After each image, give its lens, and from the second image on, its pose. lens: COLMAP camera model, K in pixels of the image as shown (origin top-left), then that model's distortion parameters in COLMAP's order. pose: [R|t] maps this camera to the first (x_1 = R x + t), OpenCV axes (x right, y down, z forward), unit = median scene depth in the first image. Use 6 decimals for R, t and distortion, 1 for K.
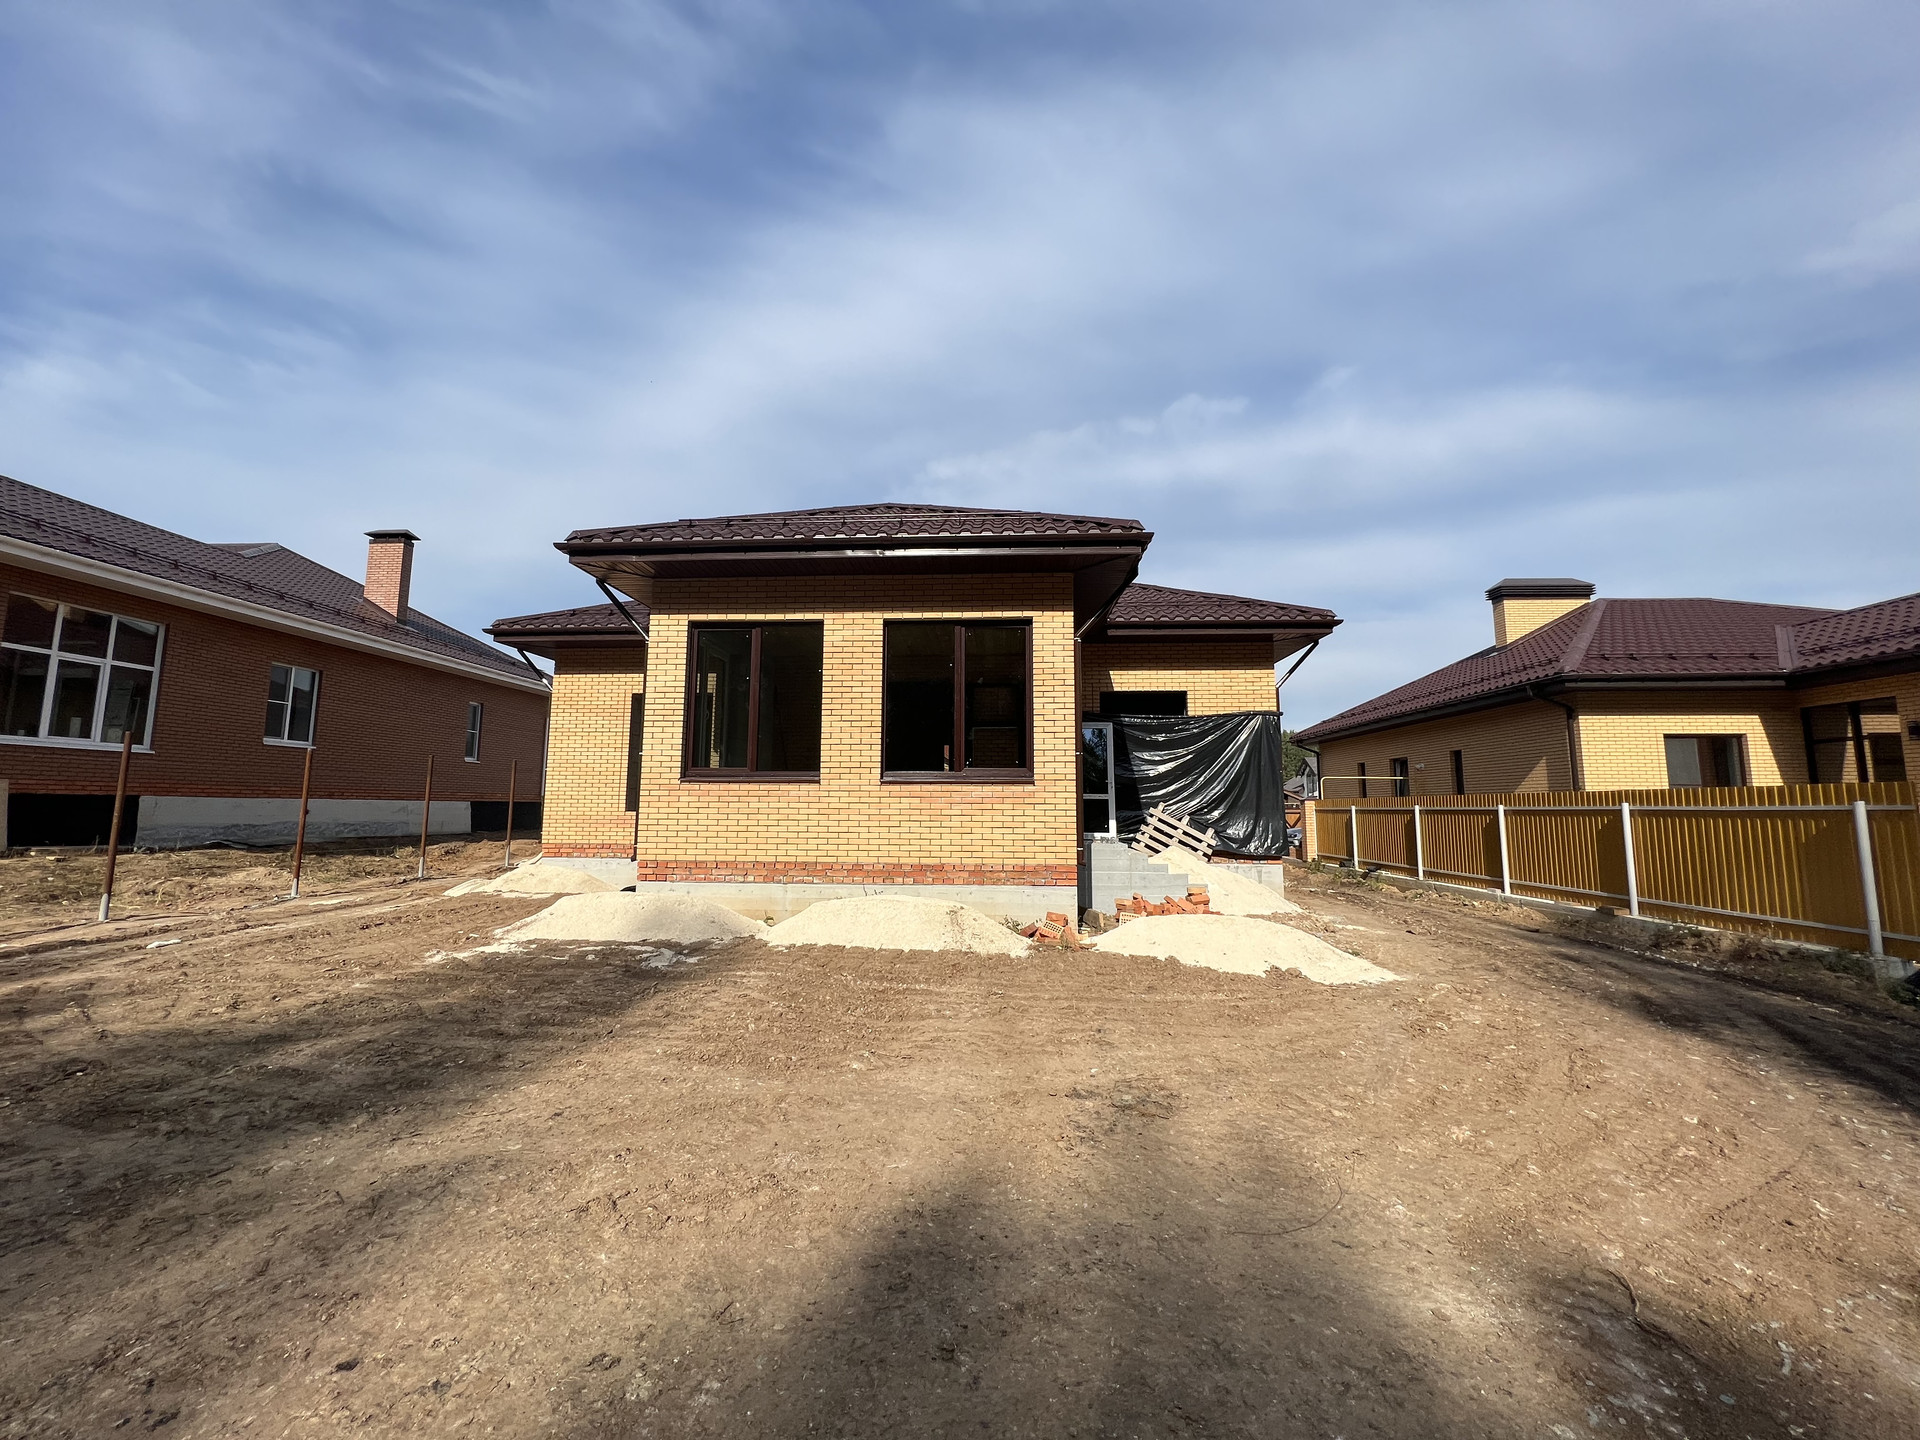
lens RADIAL K [[766.9, 0, 957.8], [0, 766.9, 723.8], [0, 0, 1]] dist [-0.000912, 0.000341]
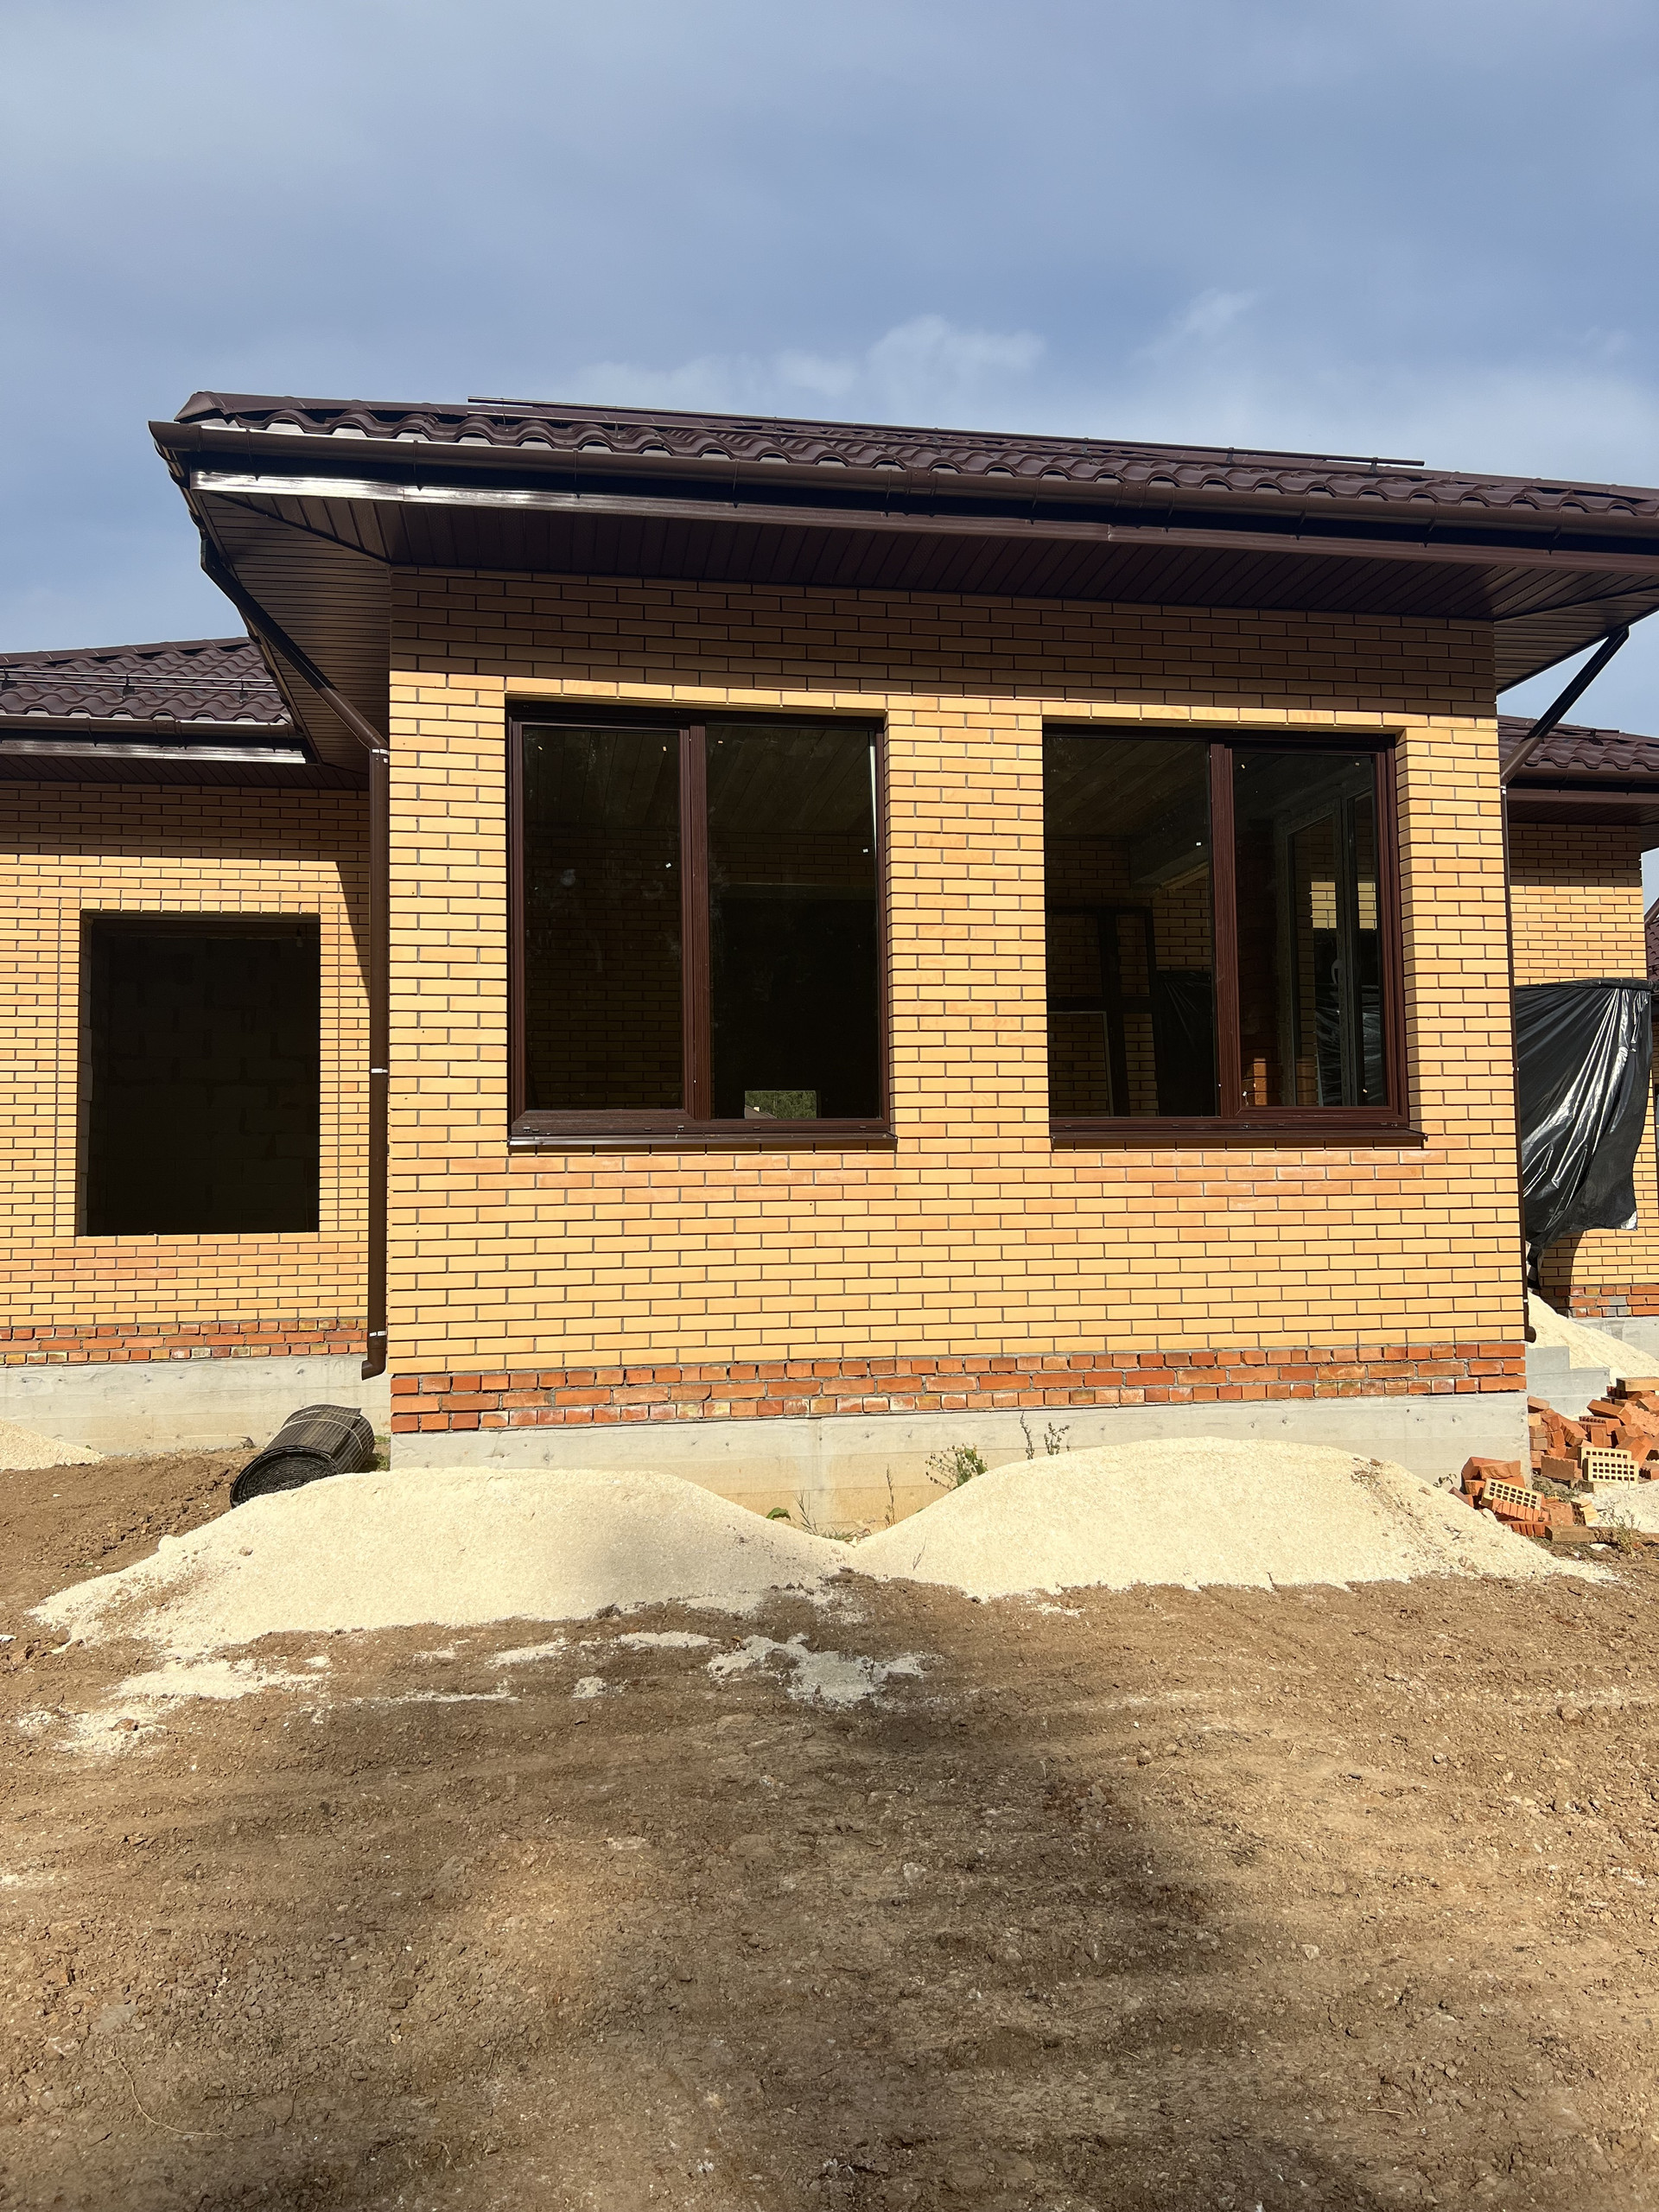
lens RADIAL K [[1658.3, 0, 829.8], [0, 1658.3, 1098.0], [0, 0, 1]] dist [0.045892, -0.001008]
pose [[0.971145, -0.004618, 0.238446, -0.404406], [-0.006588, 0.998911, 0.046180, 0.015238], [-0.238400, -0.046419, 0.970057, 0.218577]]
